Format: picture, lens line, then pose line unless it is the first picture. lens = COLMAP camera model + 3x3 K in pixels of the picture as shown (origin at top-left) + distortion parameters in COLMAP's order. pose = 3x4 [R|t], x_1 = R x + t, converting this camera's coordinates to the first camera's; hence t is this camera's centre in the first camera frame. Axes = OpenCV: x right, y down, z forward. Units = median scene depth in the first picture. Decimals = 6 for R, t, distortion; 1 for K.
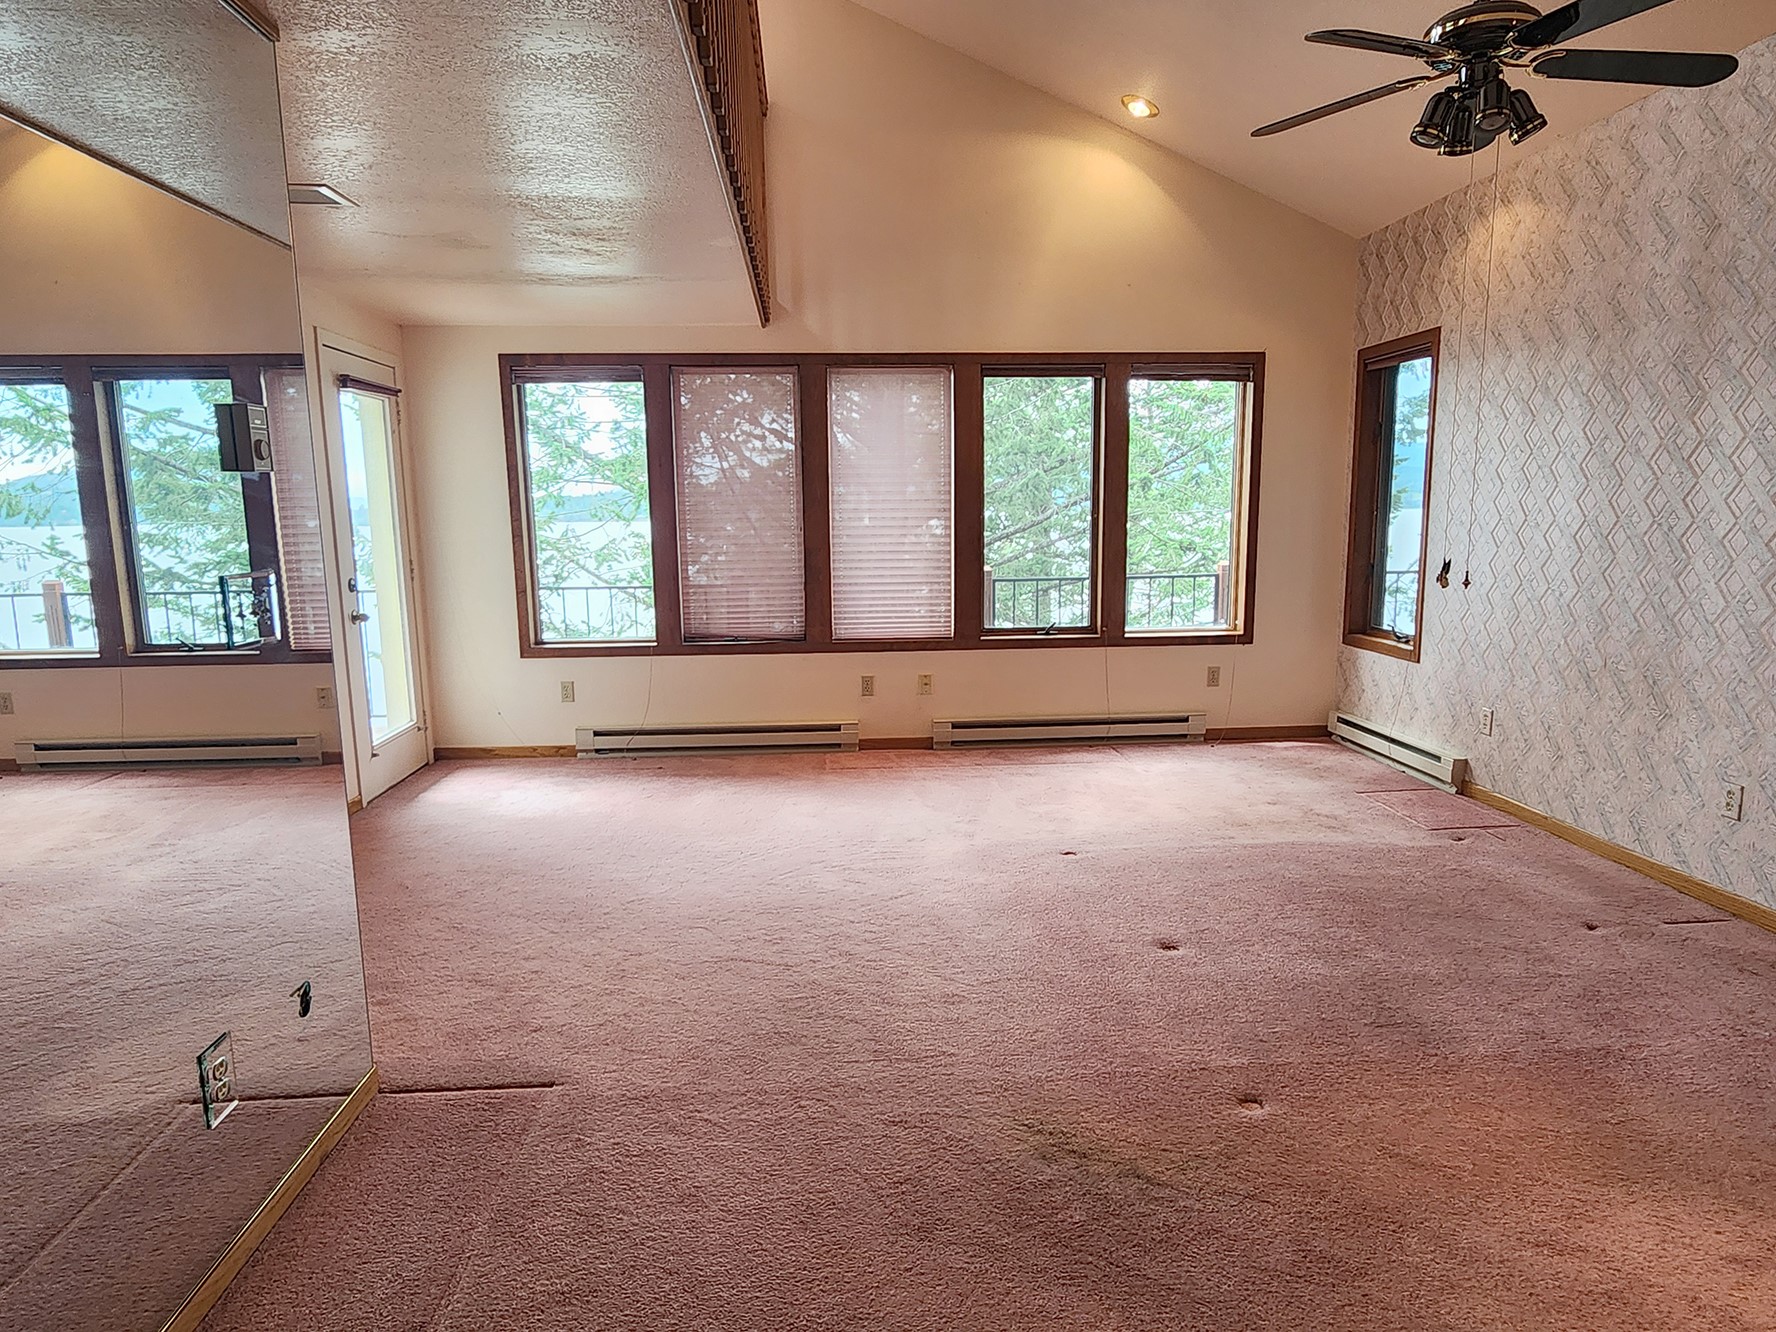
lens RADIAL K [[1109.9, 0, 883.8], [0, 1109.9, 676.7], [0, 0, 1]] dist [-0.001415, -0.000357]
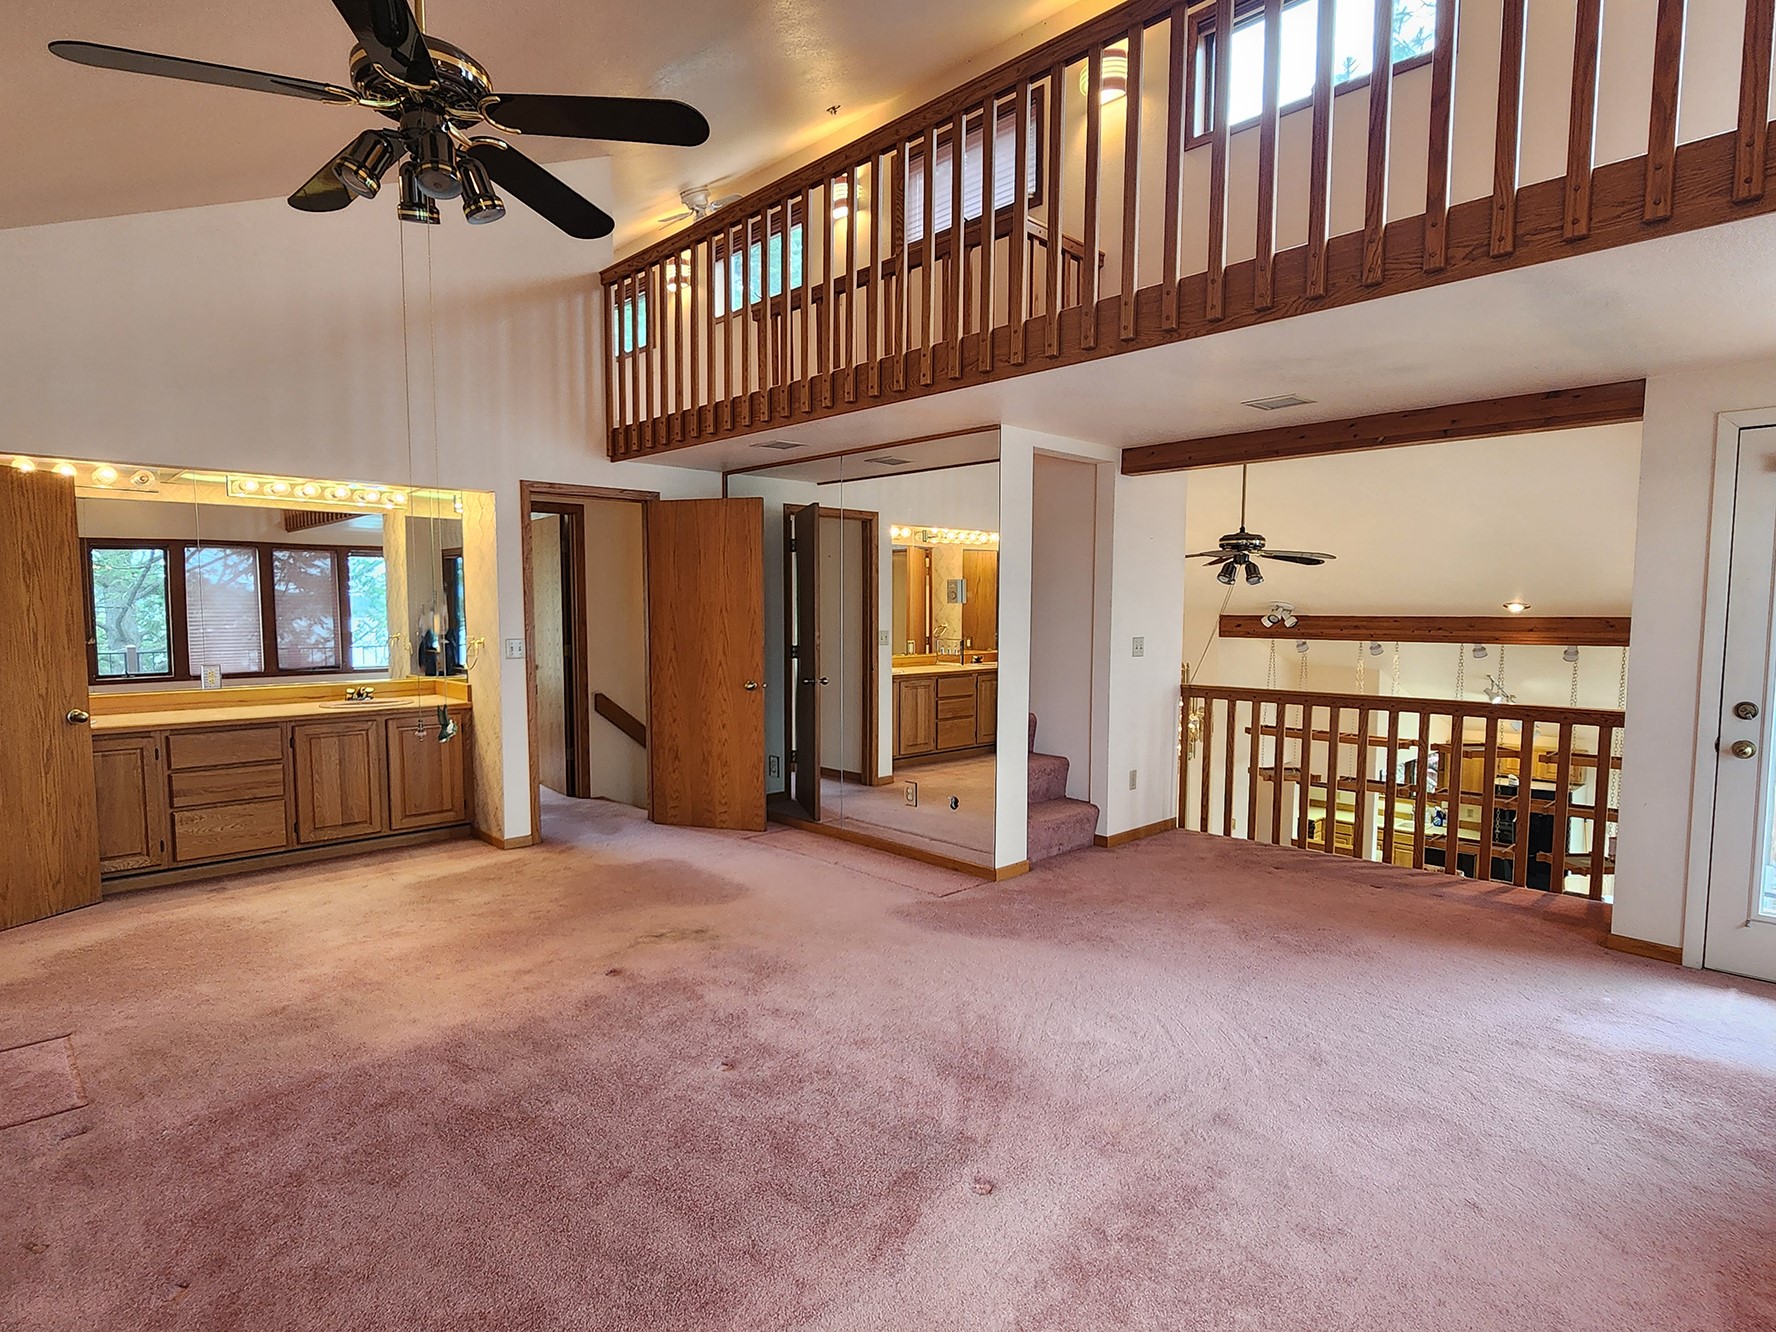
lens RADIAL K [[985.1, 0, 880.5], [0, 985.1, 680.4], [0, 0, 1]] dist [-0.000573, 0.000692]
pose [[-0.759864, 0.067371, -0.646582, 0.411972], [-0.085368, 0.975661, 0.201983, -0.167299], [0.644453, 0.208677, -0.735618, 0.949781]]
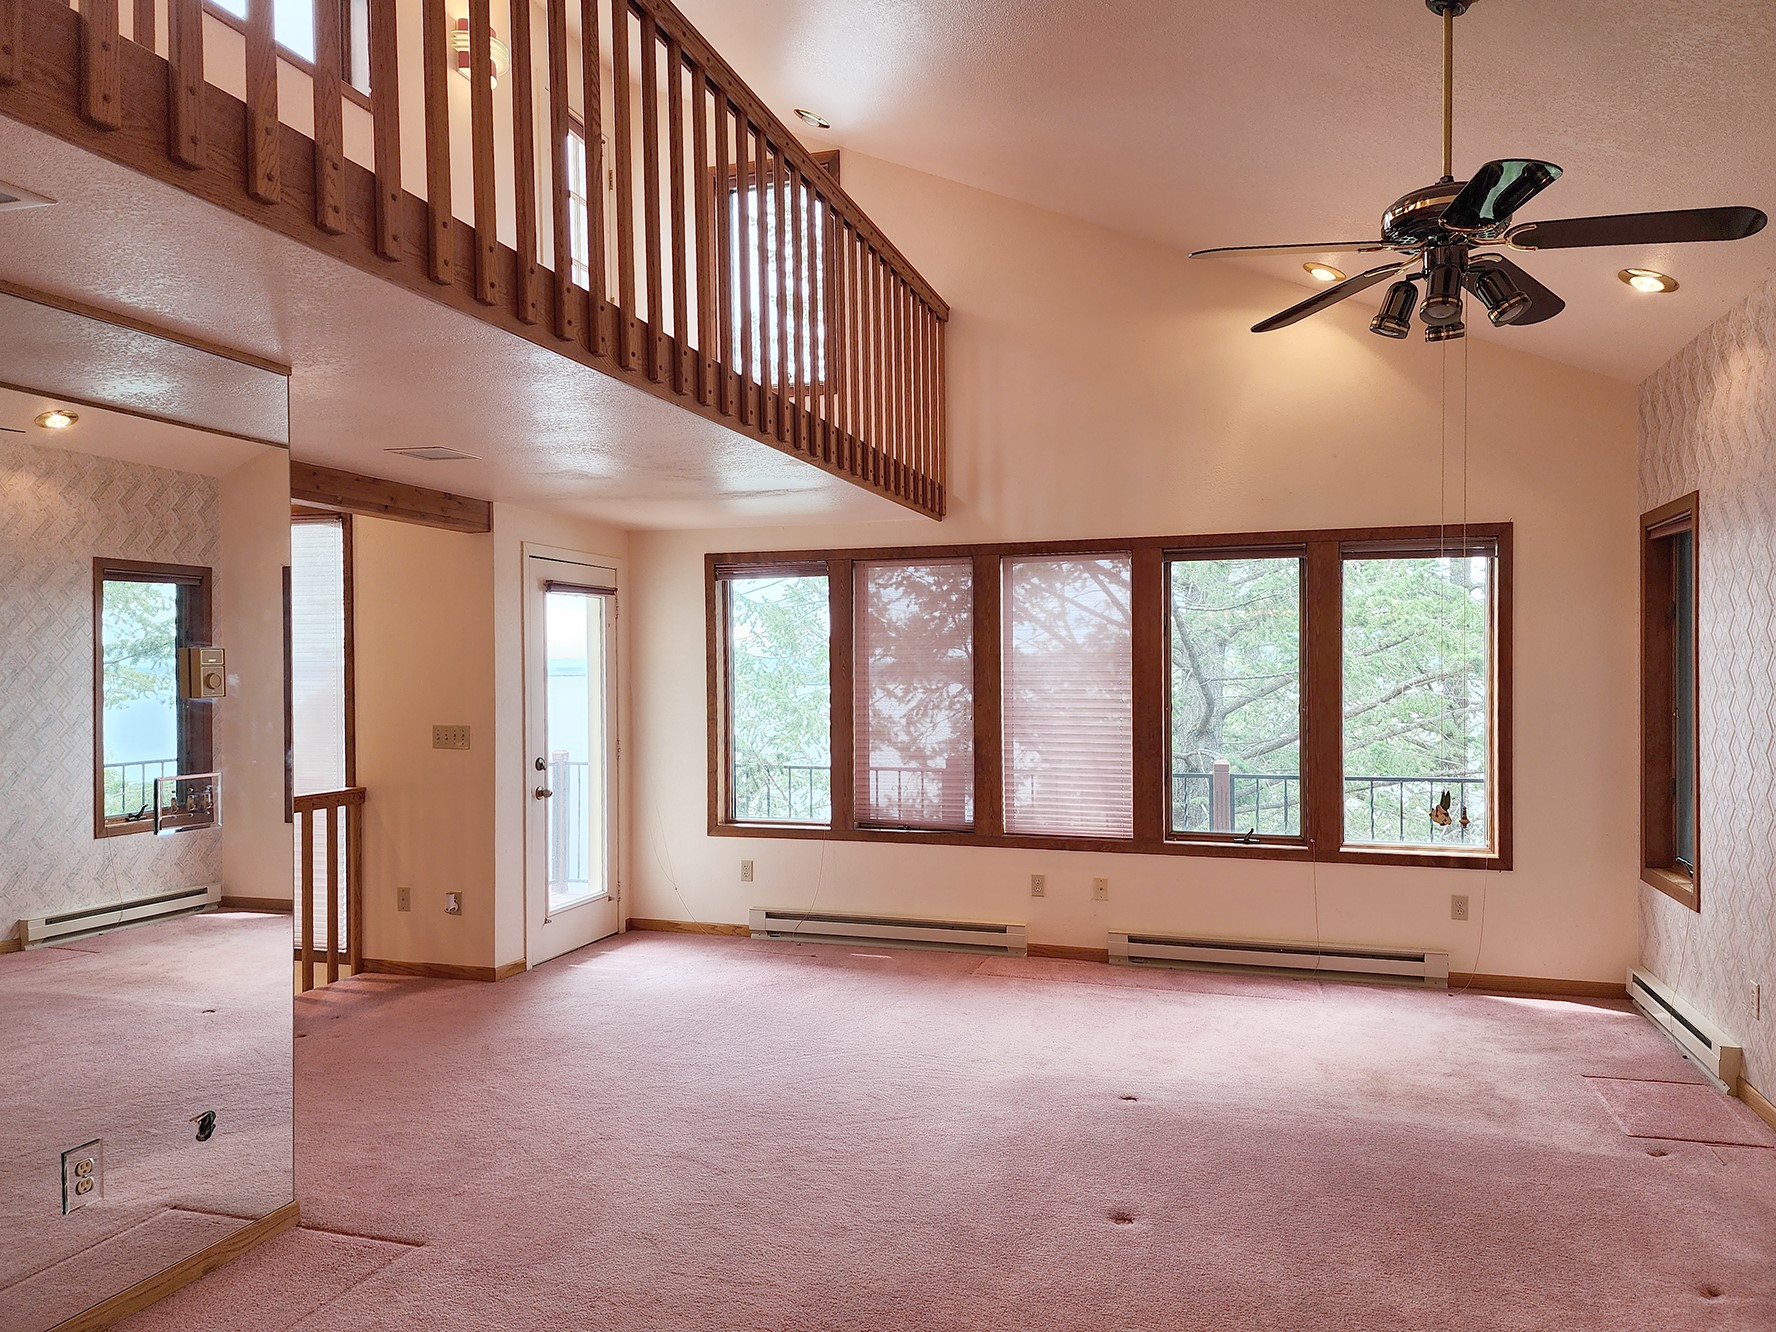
lens RADIAL K [[1218.8, 0, 888.0], [0, 1218.8, 666.0], [0, 0, 1]] dist [0.096250, -0.091166]
pose [[0.931141, 0.005778, -0.364613, 0.251162], [-0.061400, 0.988083, -0.141143, -0.022658], [0.359452, 0.153811, 0.920400, -0.022571]]
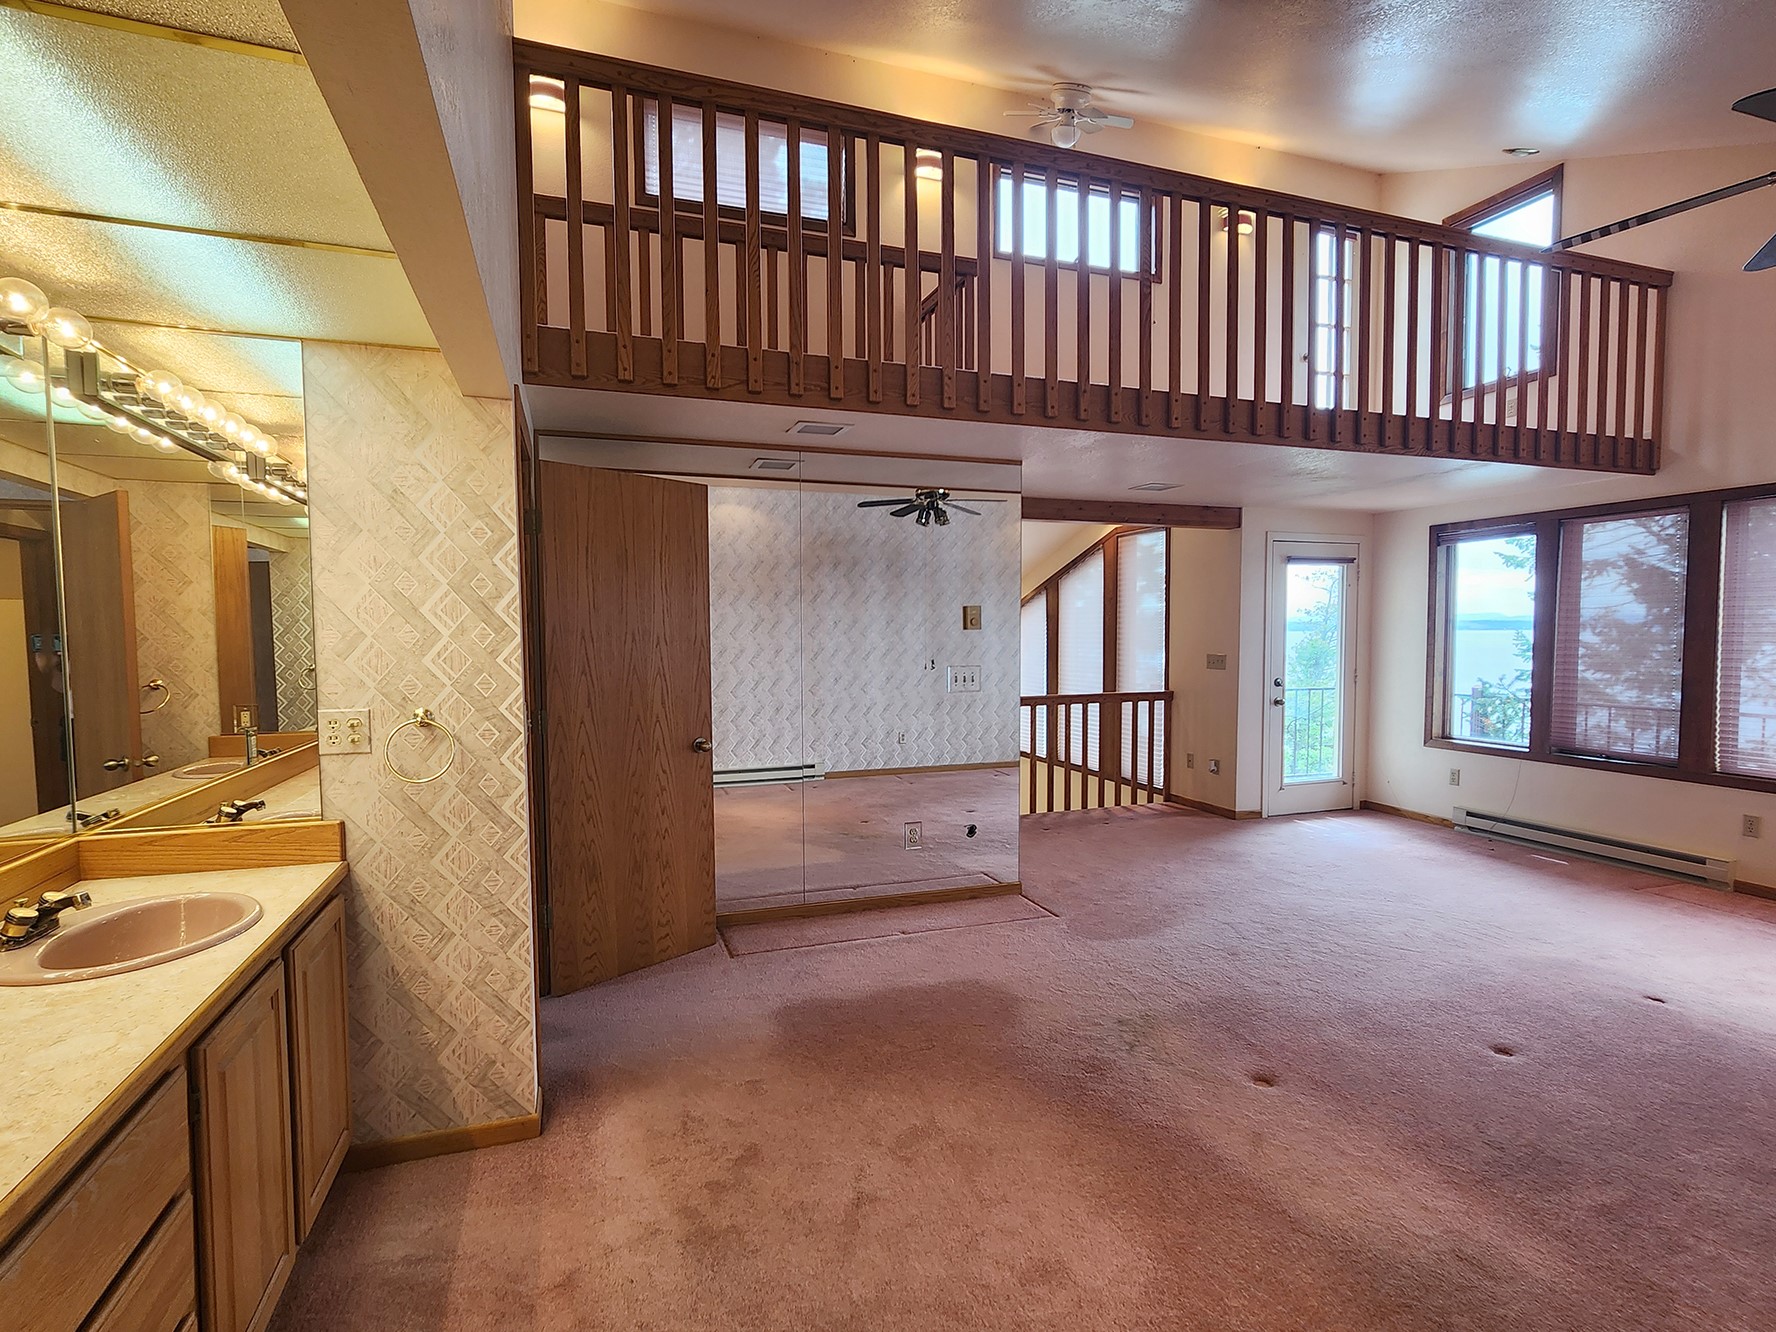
lens RADIAL K [[873.1, 0, 886.9], [0, 873.1, 676.2], [0, 0, 1]] dist [-0.000511, -0.000054]
pose [[0.273688, 0.059733, -0.959962, 0.509311], [-0.141526, 0.989707, 0.021234, -0.031247], [0.951349, 0.130048, 0.279325, 0.074999]]
